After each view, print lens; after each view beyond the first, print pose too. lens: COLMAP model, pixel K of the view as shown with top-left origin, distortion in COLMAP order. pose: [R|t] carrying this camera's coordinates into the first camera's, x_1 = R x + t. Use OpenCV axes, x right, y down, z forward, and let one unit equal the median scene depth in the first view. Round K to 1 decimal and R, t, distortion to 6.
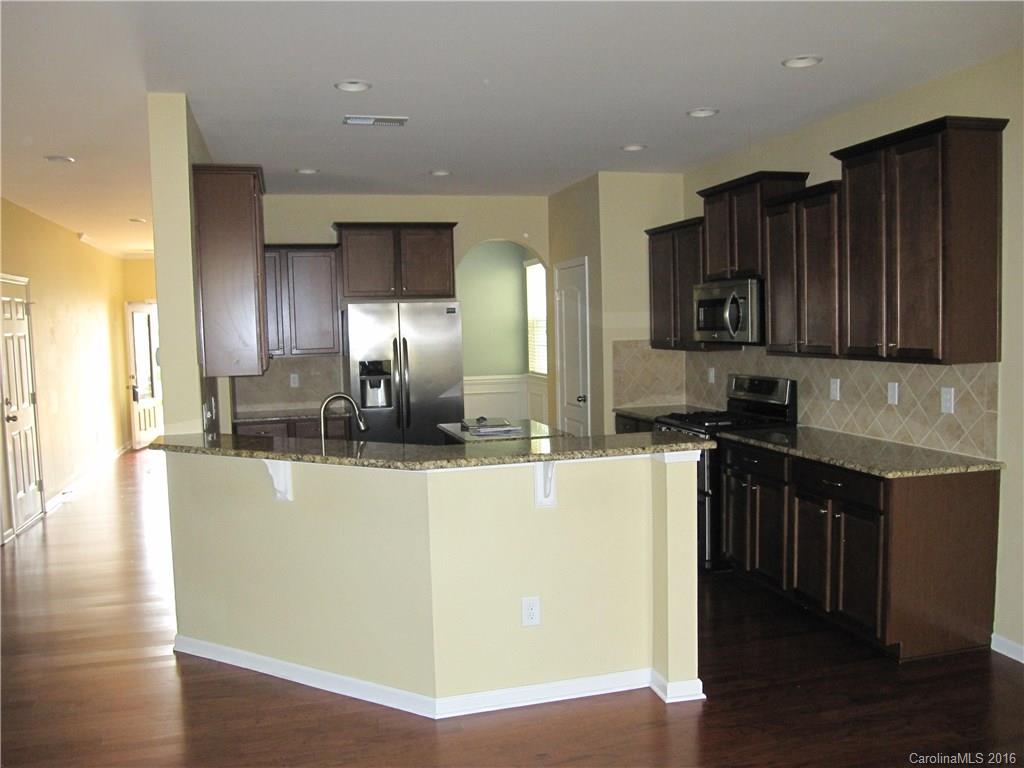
lens RADIAL K [[850.0, 0, 512.0], [0, 850.0, 384.0], [0, 0, 1]] dist [-0.059852, 0.004688]
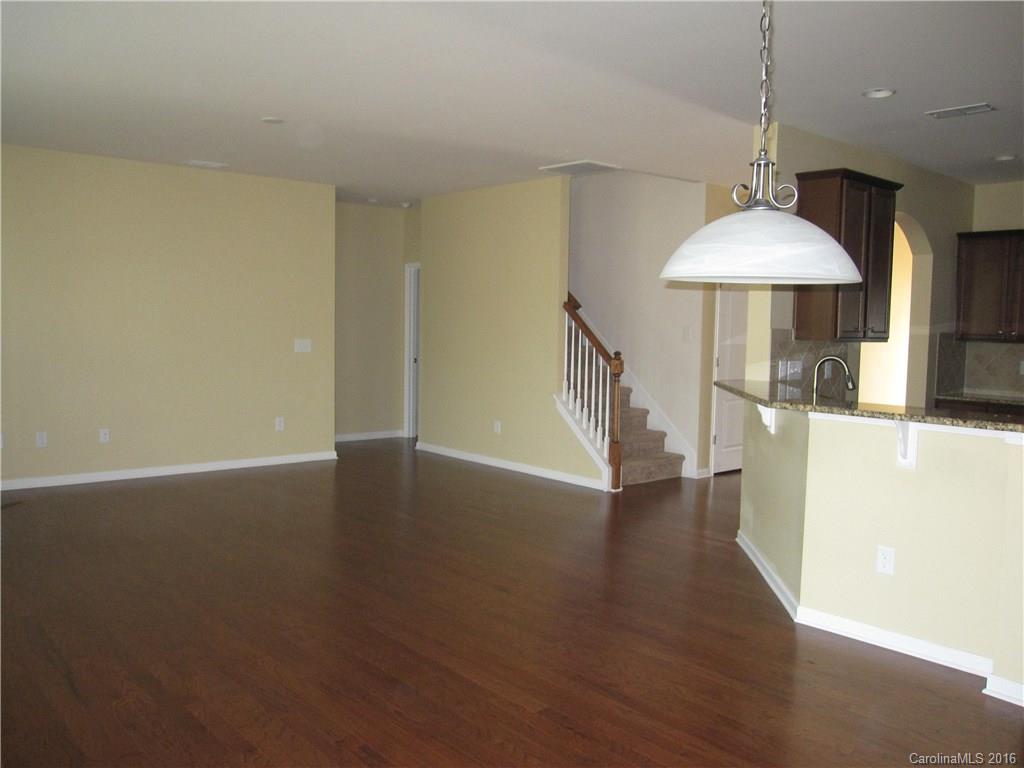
lens RADIAL K [[850.0, 0, 512.0], [0, 850.0, 384.0], [0, 0, 1]] dist [-0.059852, 0.004688]
pose [[0.454722, 0.103322, -0.884620, 0.758200], [-0.097102, 0.993079, 0.066076, 0.017751], [0.885324, 0.055852, 0.461608, 0.060159]]
